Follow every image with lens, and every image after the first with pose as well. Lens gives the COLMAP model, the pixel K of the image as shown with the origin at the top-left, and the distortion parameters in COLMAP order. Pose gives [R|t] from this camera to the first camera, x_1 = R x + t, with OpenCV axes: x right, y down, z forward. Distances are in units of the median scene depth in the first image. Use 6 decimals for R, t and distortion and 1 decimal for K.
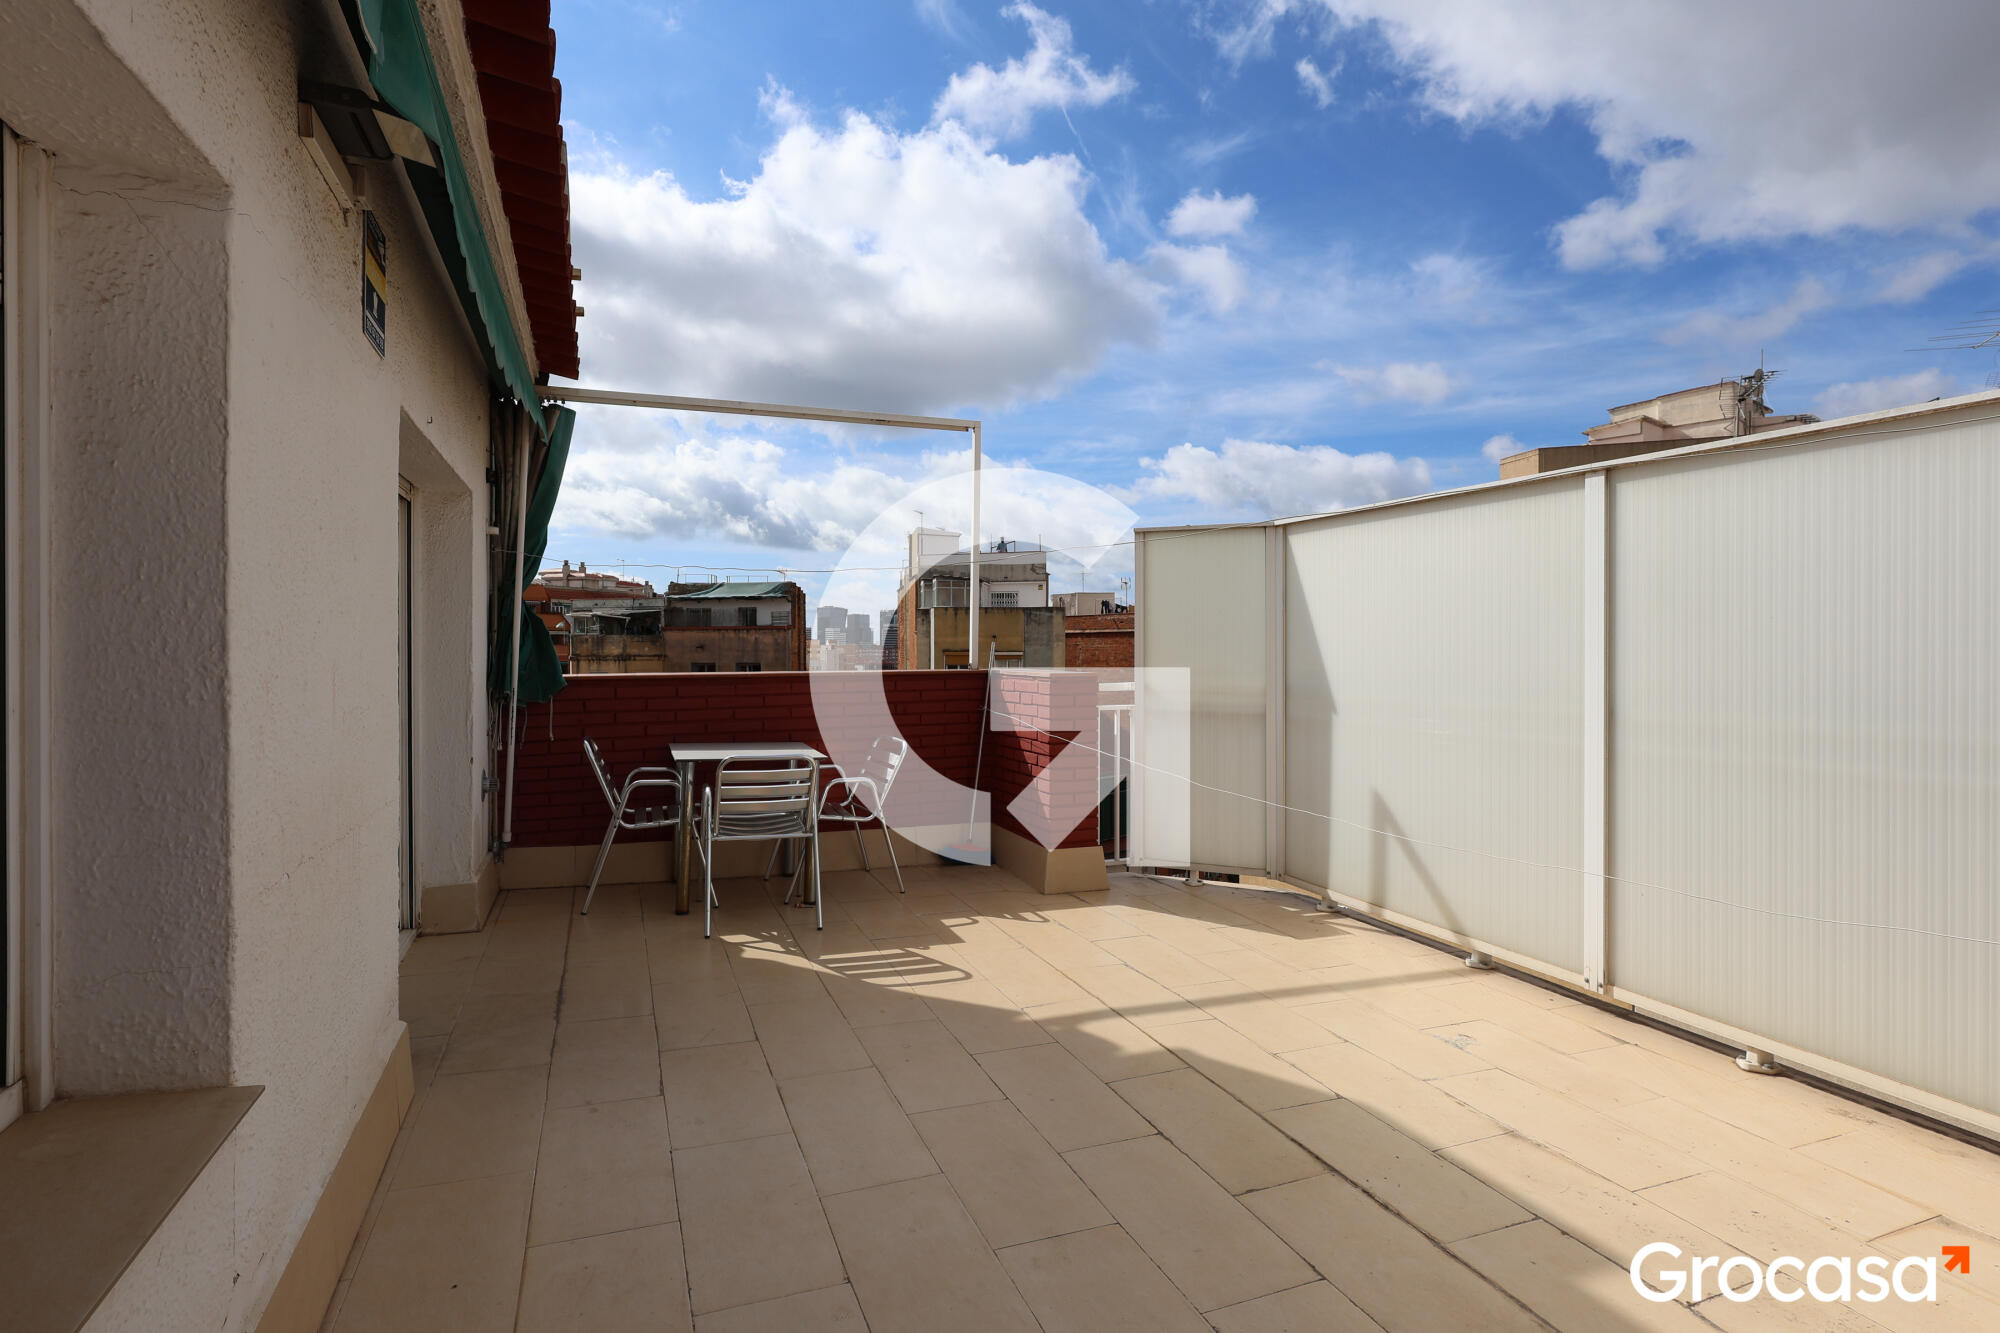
lens RADIAL K [[948.5, 0, 990.3], [0, 948.5, 648.0], [0, 0, 1]] dist [-0.000943, -0.000094]
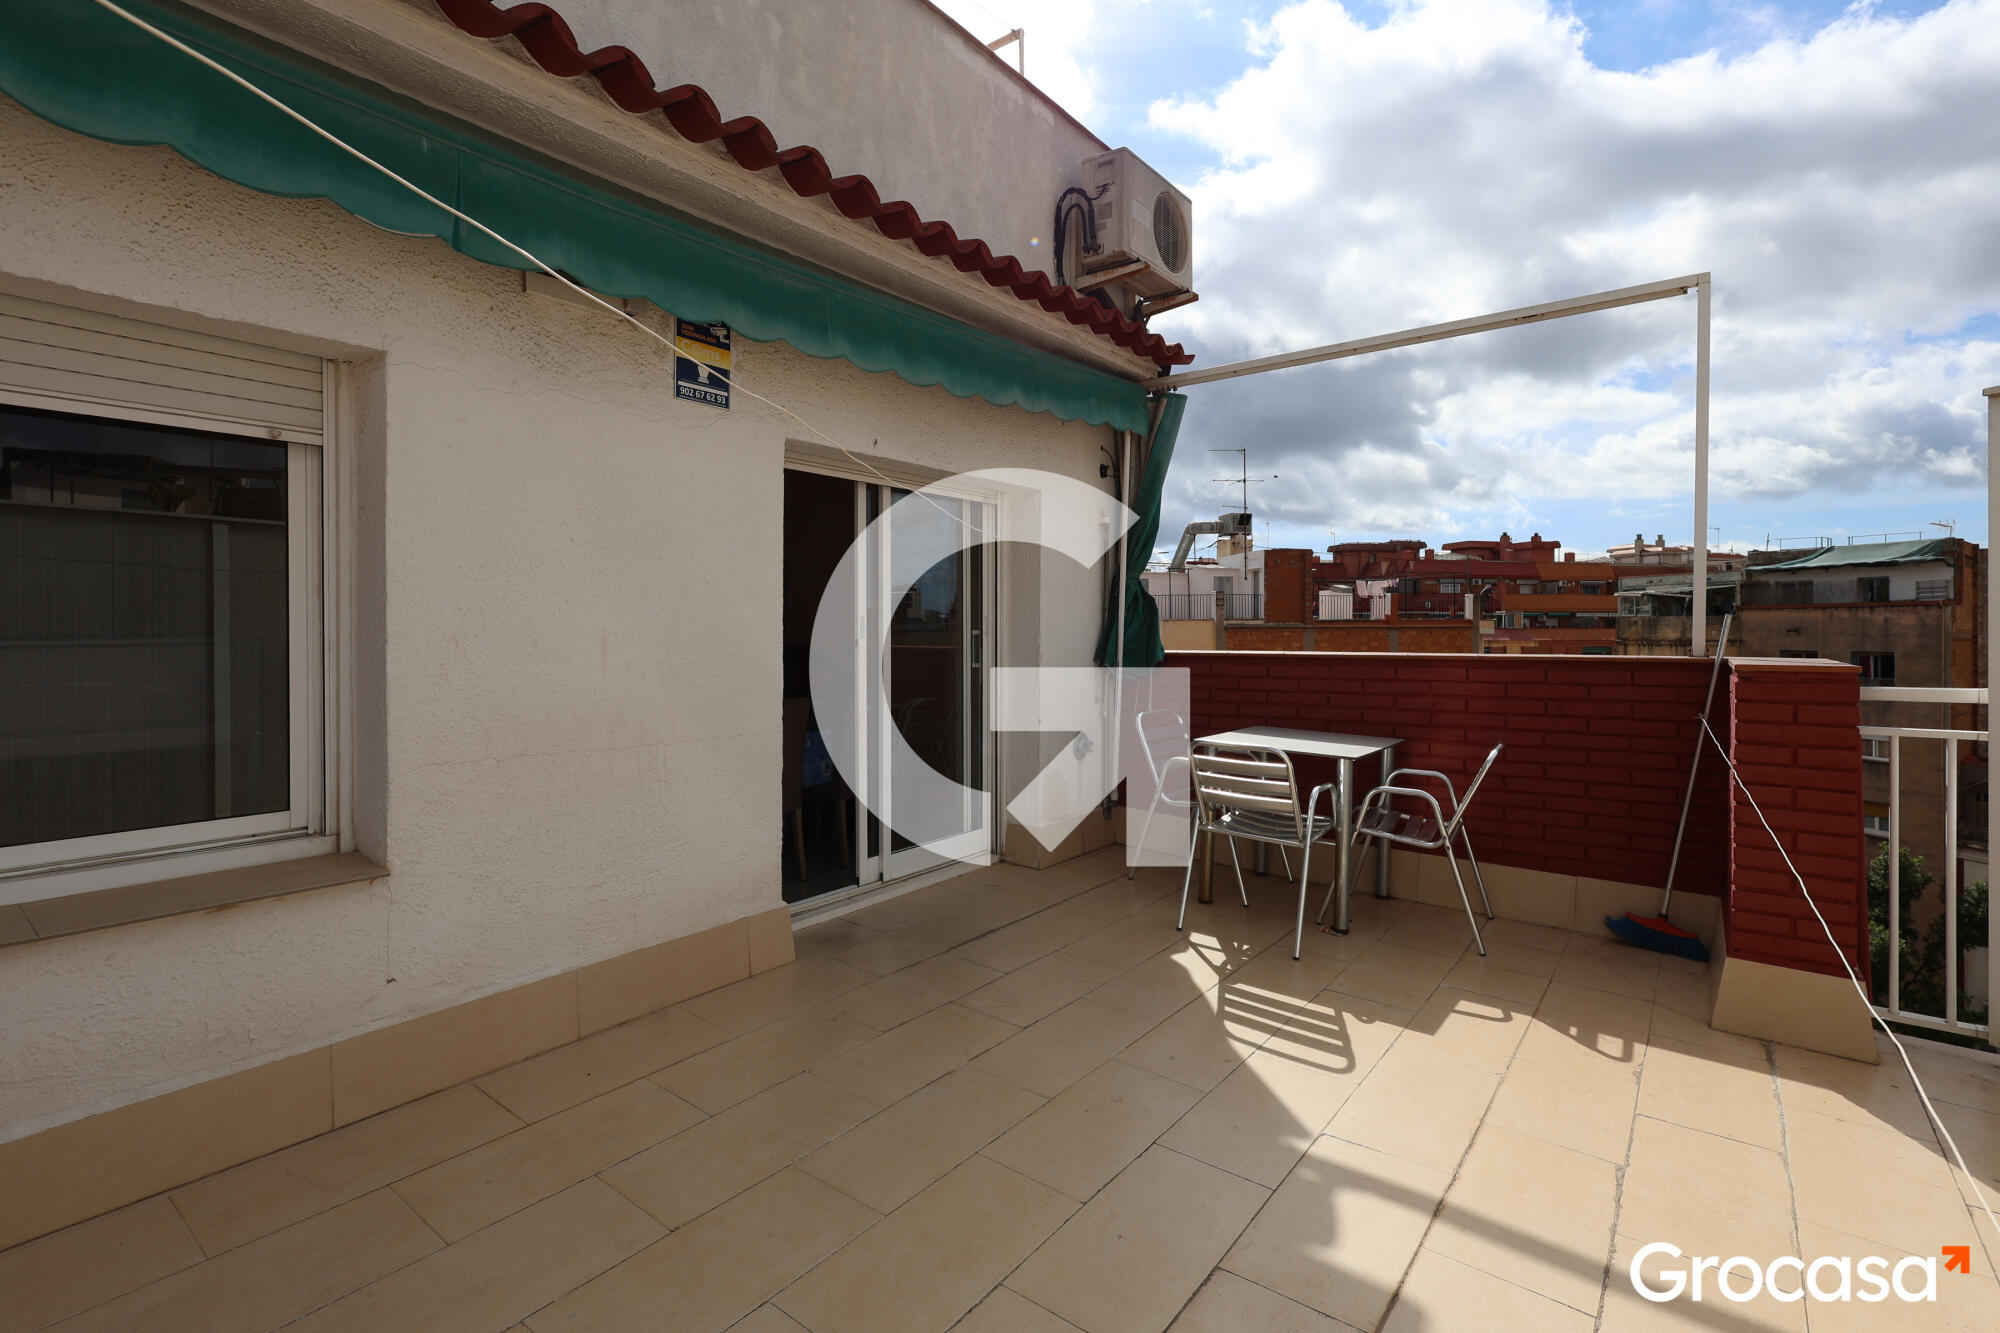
lens RADIAL K [[952.6, 0, 1000.2], [0, 952.6, 633.9], [0, 0, 1]] dist [-0.001202, 0.000182]
pose [[0.509296, 0.003924, -0.860582, 0.343656], [-0.002142, 0.999992, 0.003292, 0.006374], [0.860589, 0.000167, 0.509301, 0.291697]]
